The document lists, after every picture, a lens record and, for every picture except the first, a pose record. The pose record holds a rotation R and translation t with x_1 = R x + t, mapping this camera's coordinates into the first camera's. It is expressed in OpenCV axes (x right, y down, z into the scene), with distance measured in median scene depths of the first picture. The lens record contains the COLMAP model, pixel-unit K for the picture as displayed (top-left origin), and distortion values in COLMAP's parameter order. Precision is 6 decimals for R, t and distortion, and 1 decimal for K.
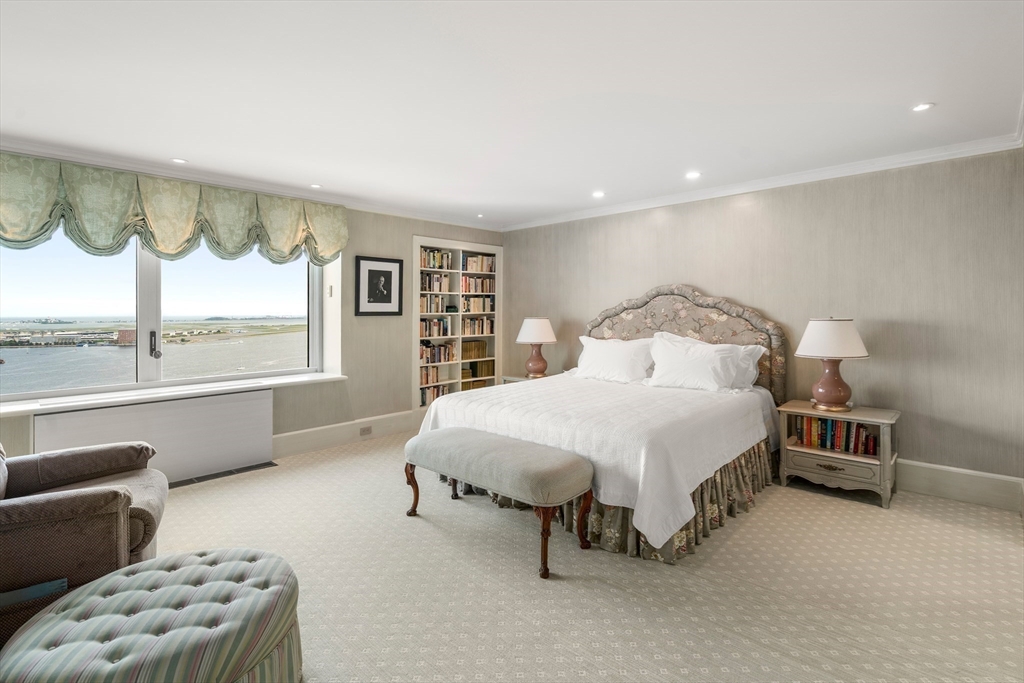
lens RADIAL K [[472.3, 0, 519.0], [0, 472.3, 309.7], [0, 0, 1]] dist [0.001122, -0.000158]
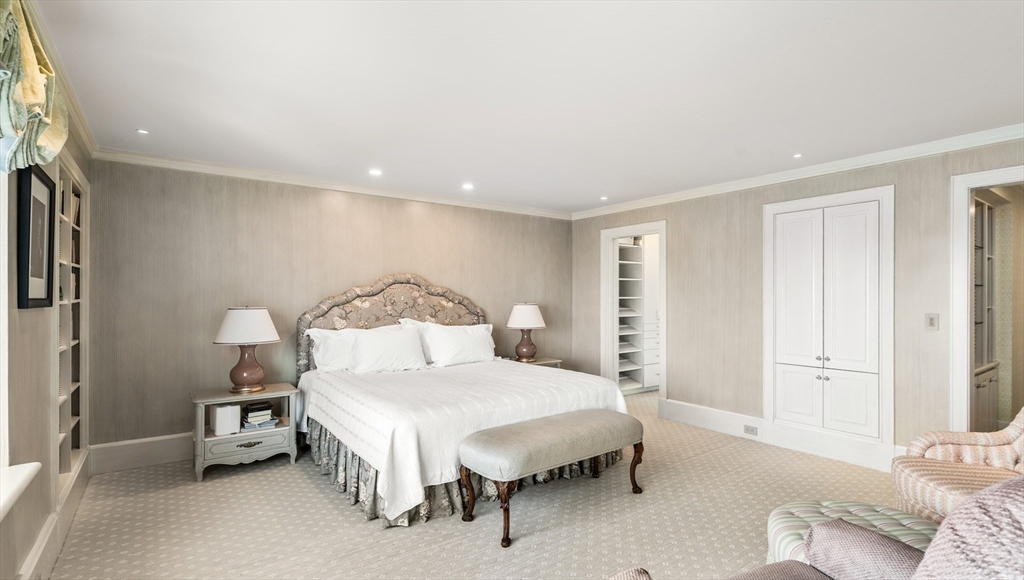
lens RADIAL K [[475.5, 0, 508.3], [0, 475.5, 297.6], [0, 0, 1]] dist [-0.018065, 0.000398]
pose [[0.201359, 0.005644, 0.979501, -0.703541], [-0.007953, 0.999960, -0.004127, 0.002796], [-0.979485, -0.006959, 0.201396, 0.560544]]
